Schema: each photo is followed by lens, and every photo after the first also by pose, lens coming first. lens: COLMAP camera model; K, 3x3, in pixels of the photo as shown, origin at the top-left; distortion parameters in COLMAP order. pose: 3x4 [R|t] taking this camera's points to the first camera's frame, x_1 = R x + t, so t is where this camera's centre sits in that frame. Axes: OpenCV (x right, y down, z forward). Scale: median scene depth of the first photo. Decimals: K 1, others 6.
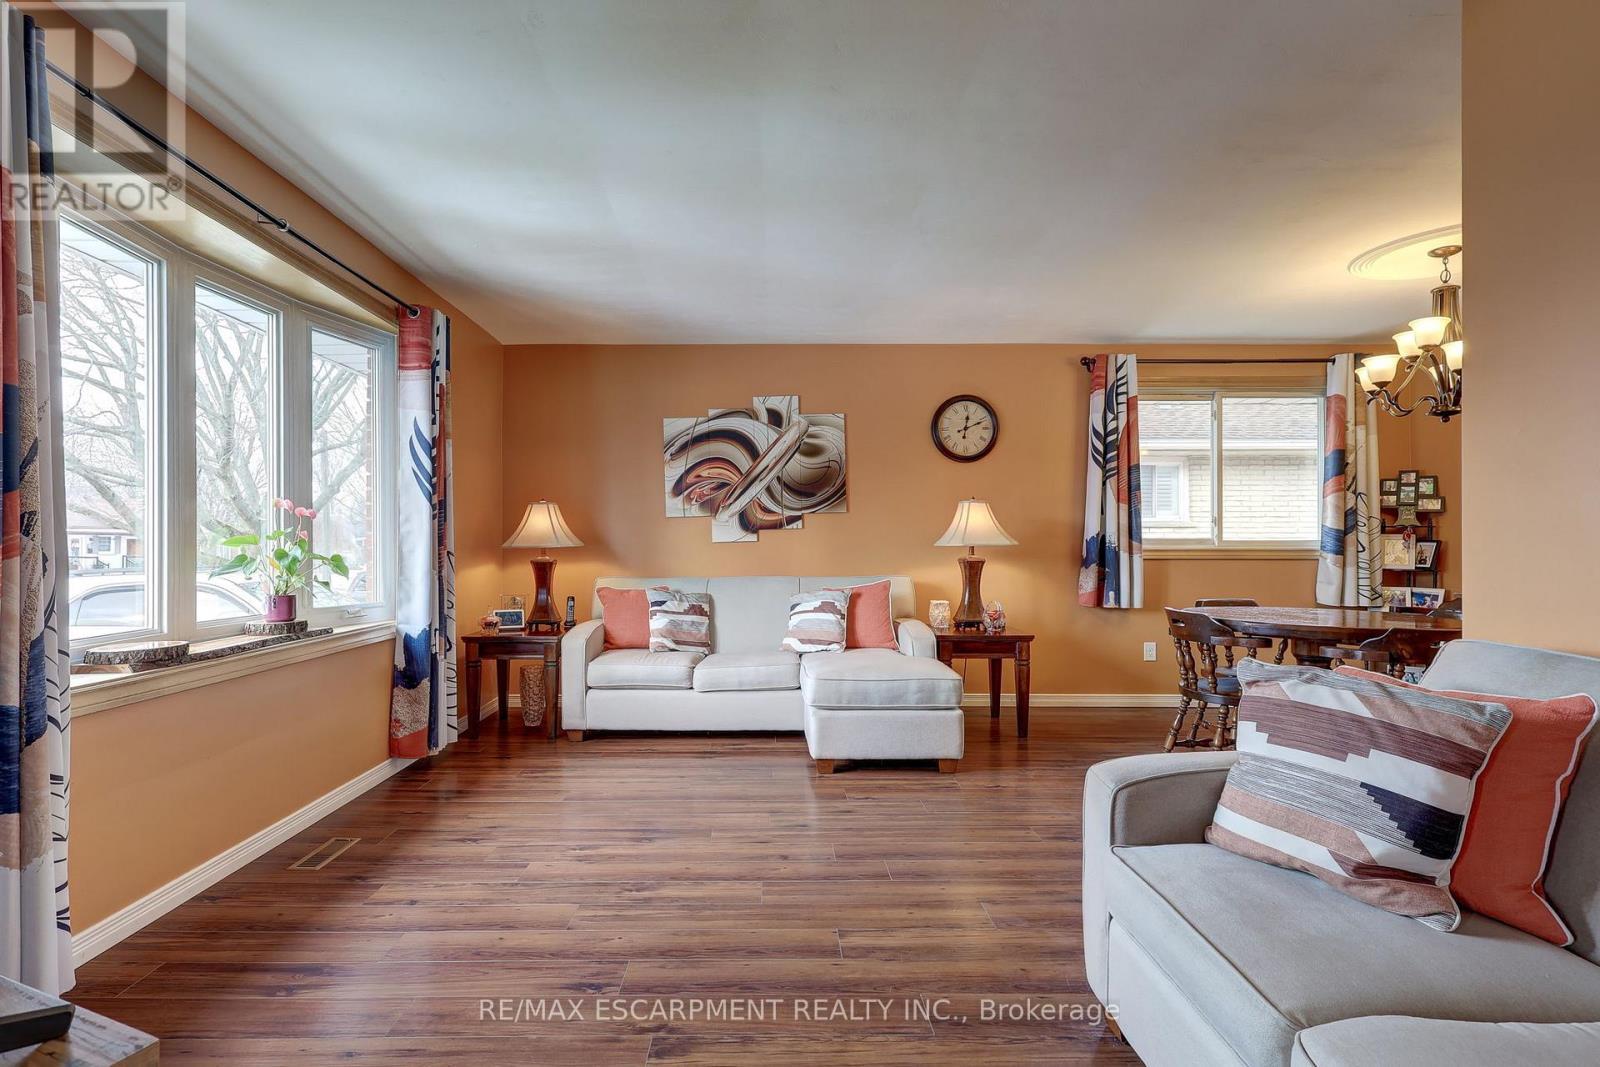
lens RADIAL K [[736.0, 0, 790.7], [0, 736.0, 536.5], [0, 0, 1]] dist [0.004401, 0.000353]
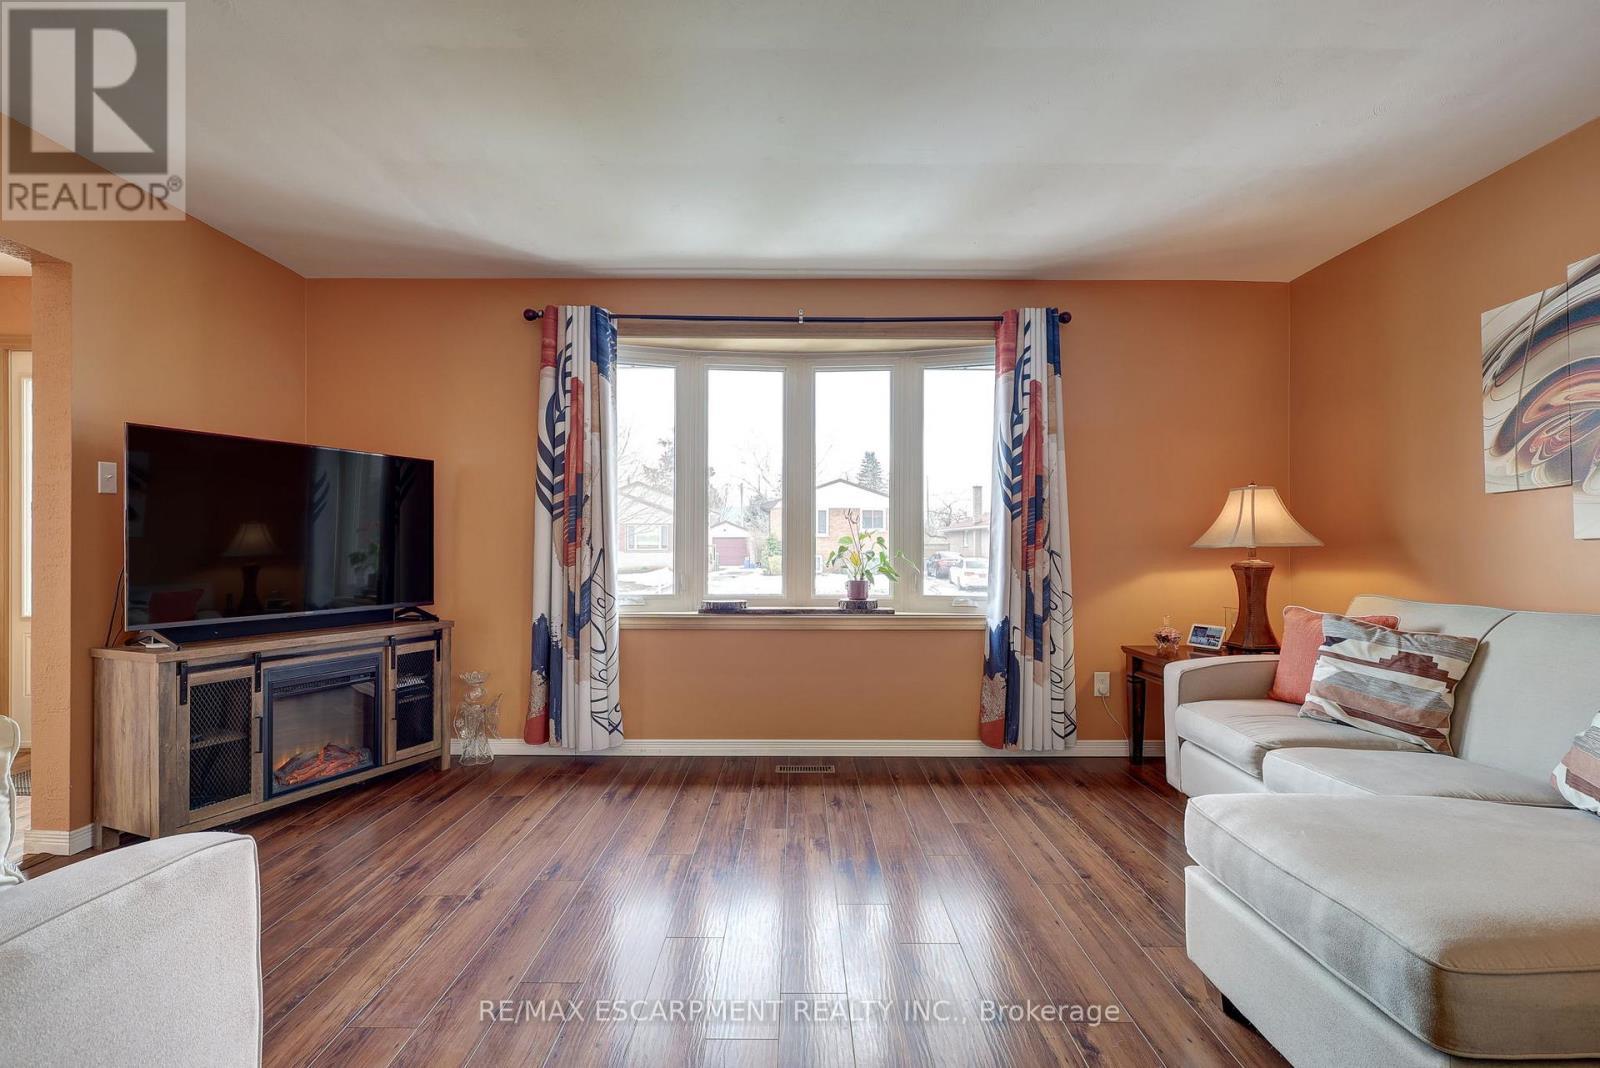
lens RADIAL K [[736.0, 0, 790.7], [0, 736.0, 537.0], [0, 0, 1]] dist [0.004401, 0.000353]
pose [[0.018927, -0.007109, -0.999796, 0.530579], [0.009992, 0.999926, -0.006921, 0.006761], [0.999771, -0.009859, 0.018996, 0.689513]]
